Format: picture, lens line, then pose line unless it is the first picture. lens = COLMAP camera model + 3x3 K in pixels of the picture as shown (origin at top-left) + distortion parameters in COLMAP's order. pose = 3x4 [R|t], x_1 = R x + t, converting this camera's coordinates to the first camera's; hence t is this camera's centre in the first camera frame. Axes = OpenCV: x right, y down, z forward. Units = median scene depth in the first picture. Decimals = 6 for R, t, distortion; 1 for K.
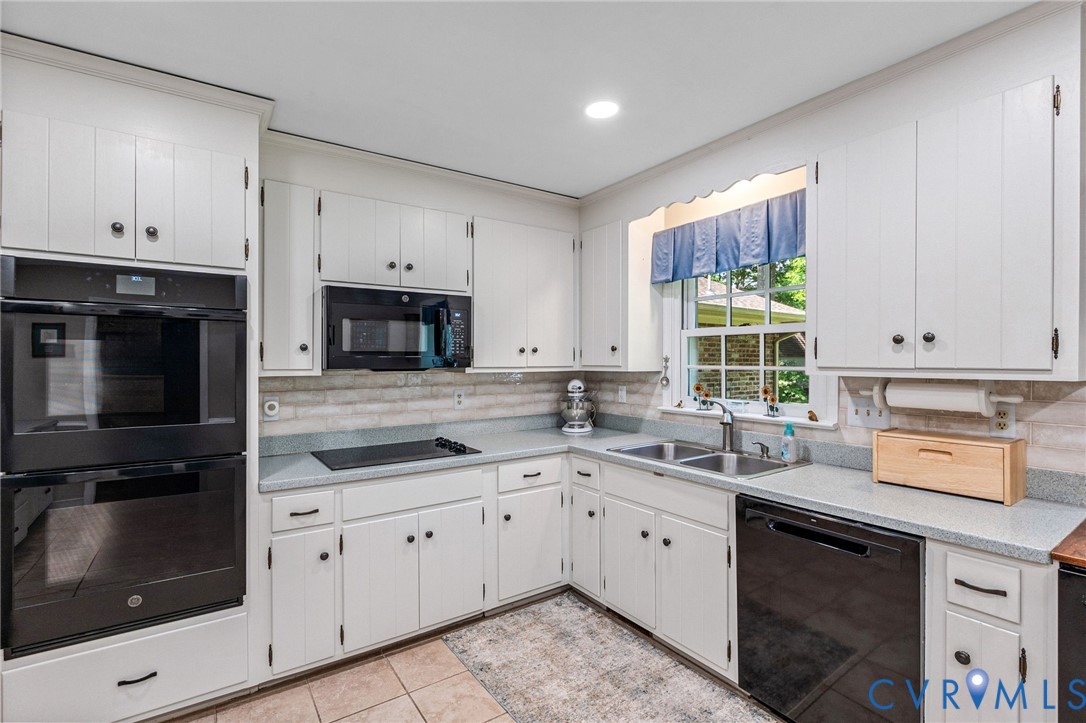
lens RADIAL K [[498.2, 0, 543.4], [0, 498.2, 364.0], [0, 0, 1]] dist [-0.004684, 0.000320]
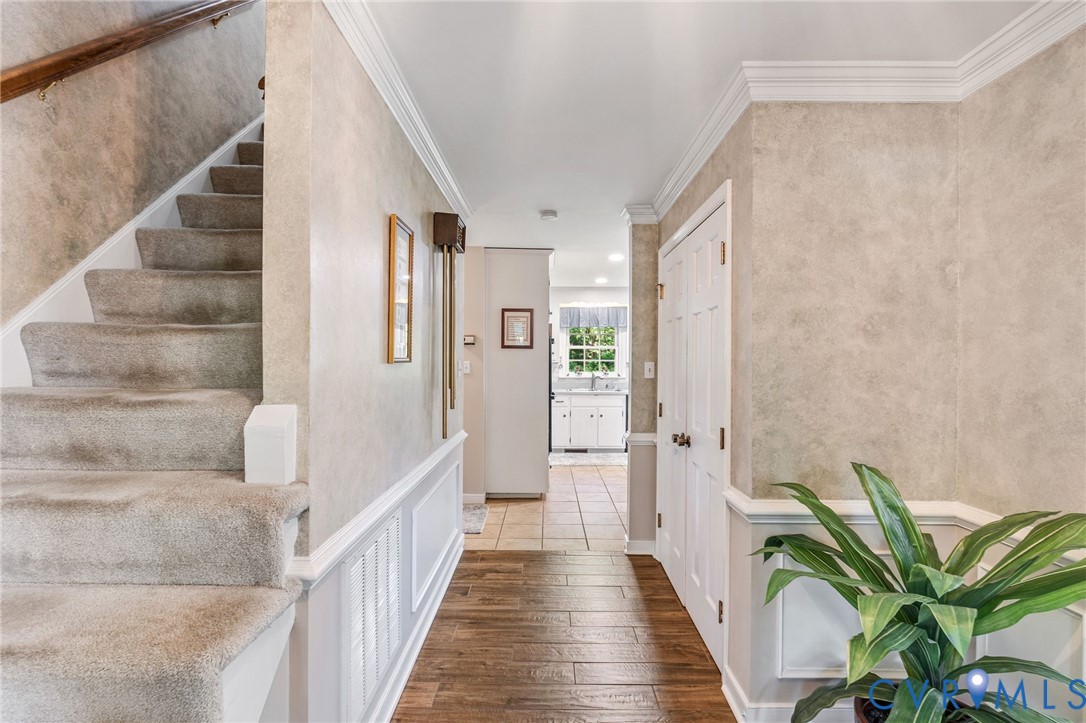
lens RADIAL K [[498.2, 0, 543.4], [0, 498.2, 364.0], [0, 0, 1]] dist [-0.004684, 0.000320]
pose [[0.578558, -0.006835, 0.815612, -2.053809], [0.002962, 0.999976, 0.006278, 0.007942], [-0.815636, -0.001216, 0.578565, -0.424687]]
